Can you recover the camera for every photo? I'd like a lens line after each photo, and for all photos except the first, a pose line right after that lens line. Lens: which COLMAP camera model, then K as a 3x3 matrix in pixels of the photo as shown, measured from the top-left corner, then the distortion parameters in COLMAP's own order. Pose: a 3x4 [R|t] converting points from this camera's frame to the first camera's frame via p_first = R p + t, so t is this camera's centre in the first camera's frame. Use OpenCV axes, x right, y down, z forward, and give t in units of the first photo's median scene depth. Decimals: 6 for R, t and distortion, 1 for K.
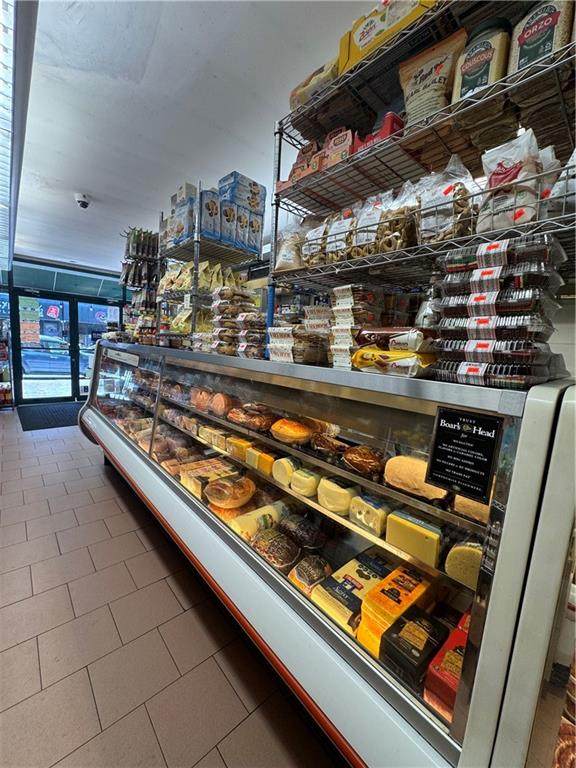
lens RADIAL K [[307.1, 0, 285.8], [0, 307.1, 383.0], [0, 0, 1]] dist [-0.005672, 0.002189]
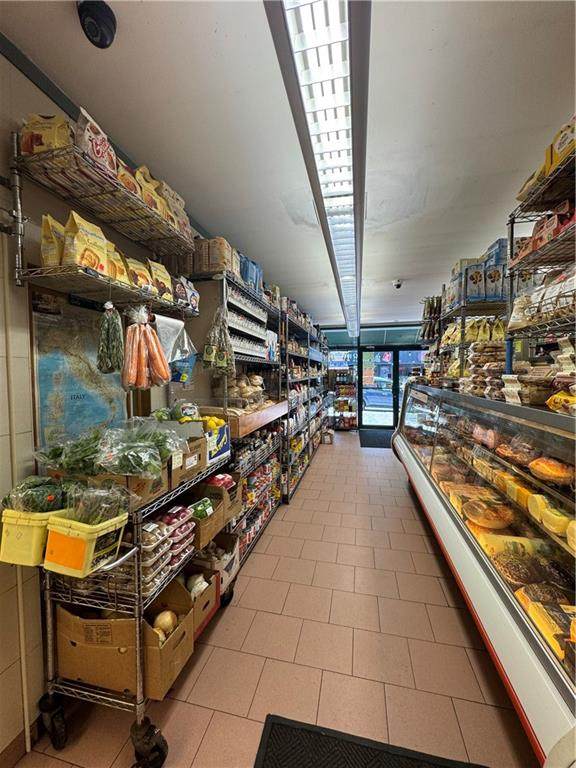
lens RADIAL K [[307.1, 0, 289.5], [0, 307.1, 383.2], [0, 0, 1]] dist [-0.005672, 0.002189]
pose [[0.576599, -0.035803, -0.816242, 0.304847], [-0.057297, 0.994808, -0.084111, 0.003929], [0.815015, 0.095267, 0.571554, -0.270500]]
